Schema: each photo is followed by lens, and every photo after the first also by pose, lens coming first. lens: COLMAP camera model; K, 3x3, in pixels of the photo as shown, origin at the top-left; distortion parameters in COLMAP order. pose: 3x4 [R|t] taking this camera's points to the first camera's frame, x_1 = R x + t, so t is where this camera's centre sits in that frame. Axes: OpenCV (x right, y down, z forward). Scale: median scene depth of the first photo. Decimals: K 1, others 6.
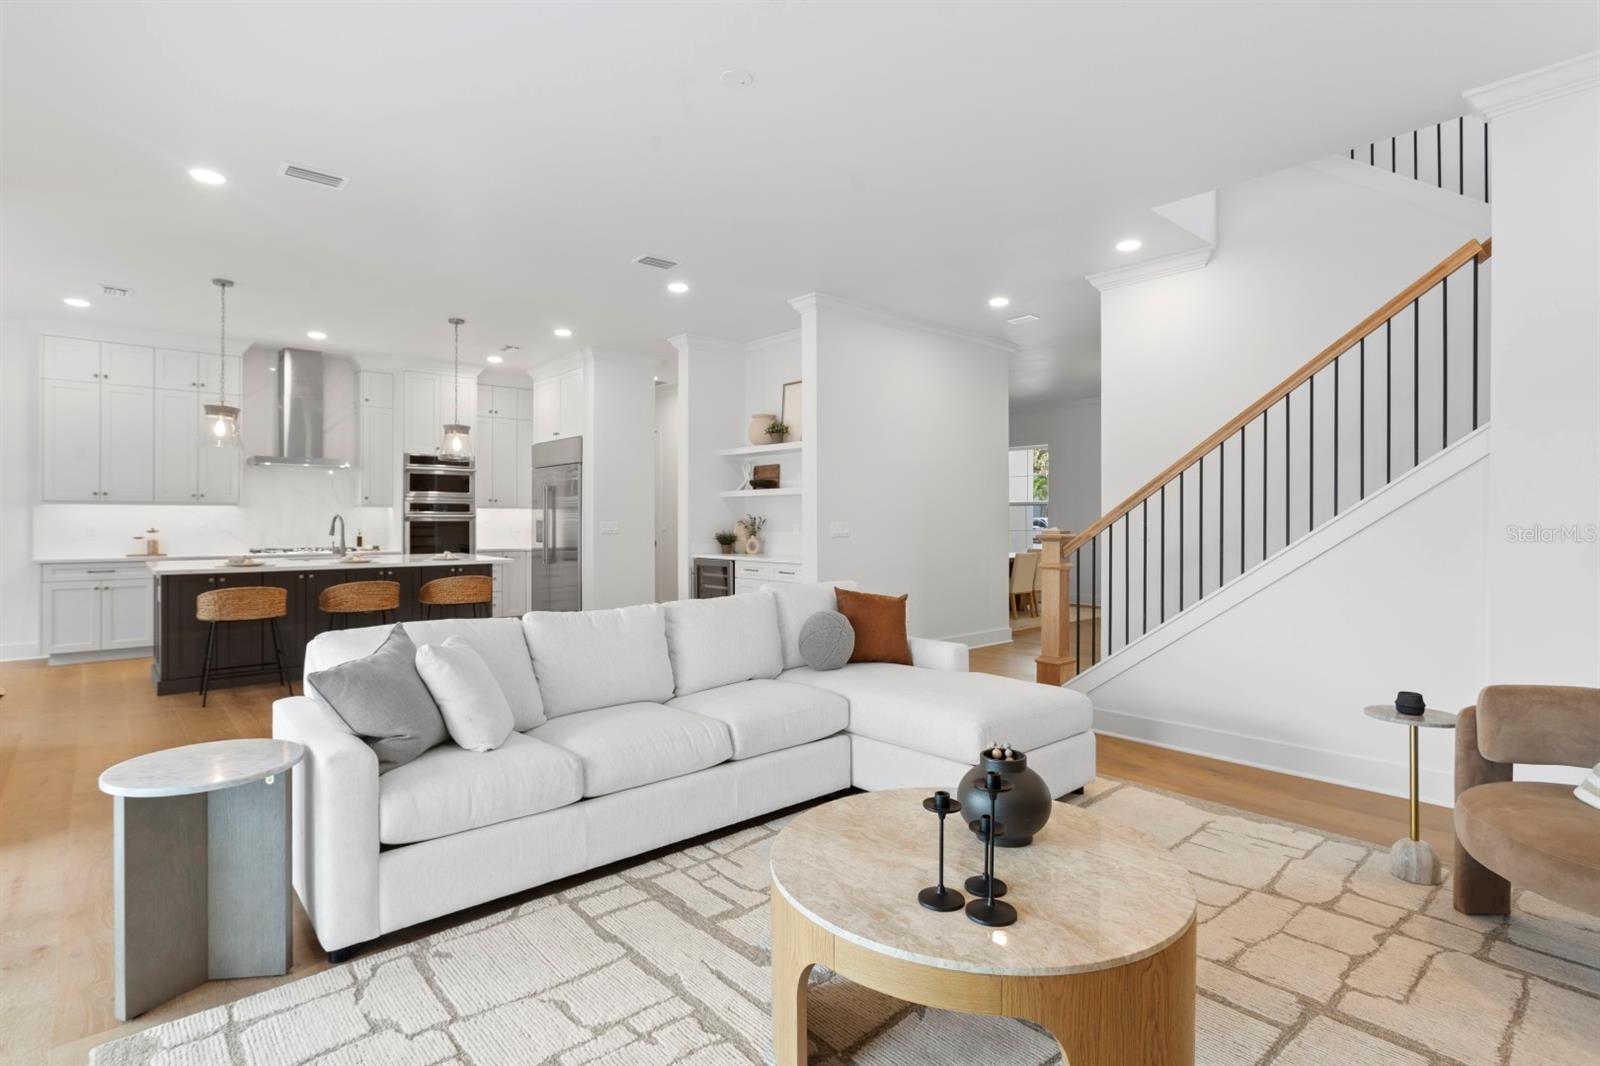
lens RADIAL K [[795.8, 0, 791.6], [0, 795.8, 514.5], [0, 0, 1]] dist [-0.001524, -0.000114]
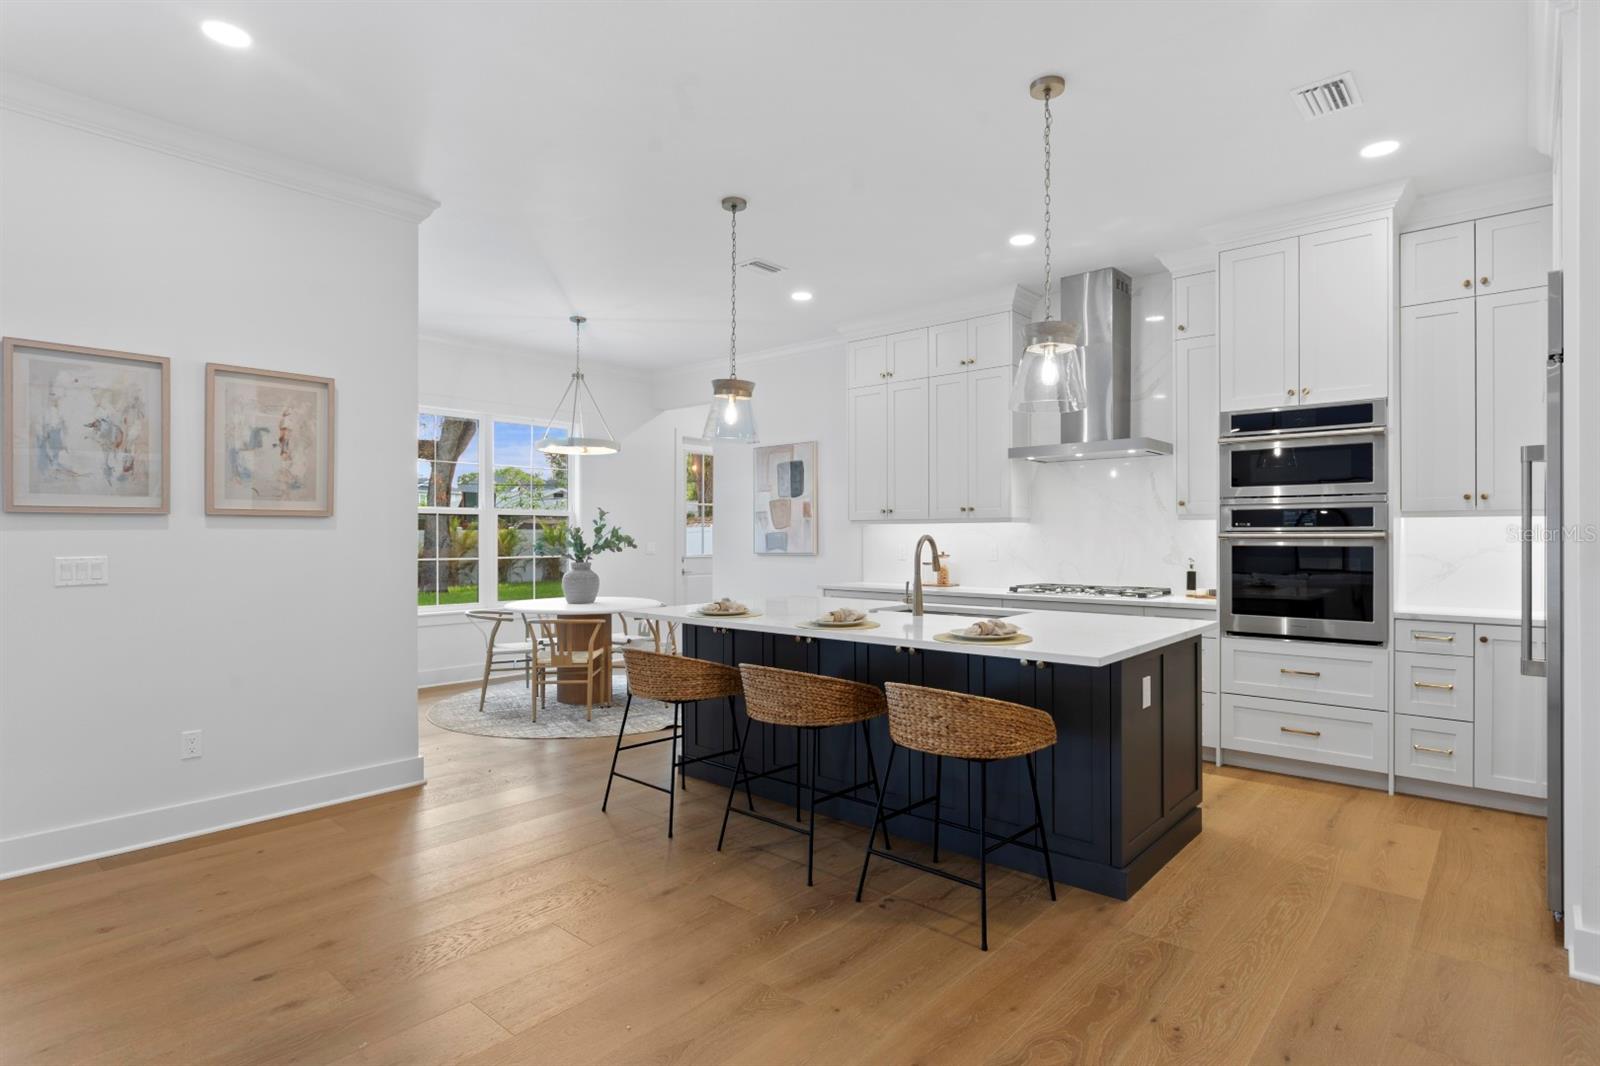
lens RADIAL K [[820.1, 0, 805.5], [0, 820.1, 531.6], [0, 0, 1]] dist [-0.005099, -0.000200]
pose [[0.126939, -0.004092, -0.991902, 0.003265], [0.008814, 0.999957, -0.002997, -0.001853], [0.991871, -0.008362, 0.126970, 0.743478]]
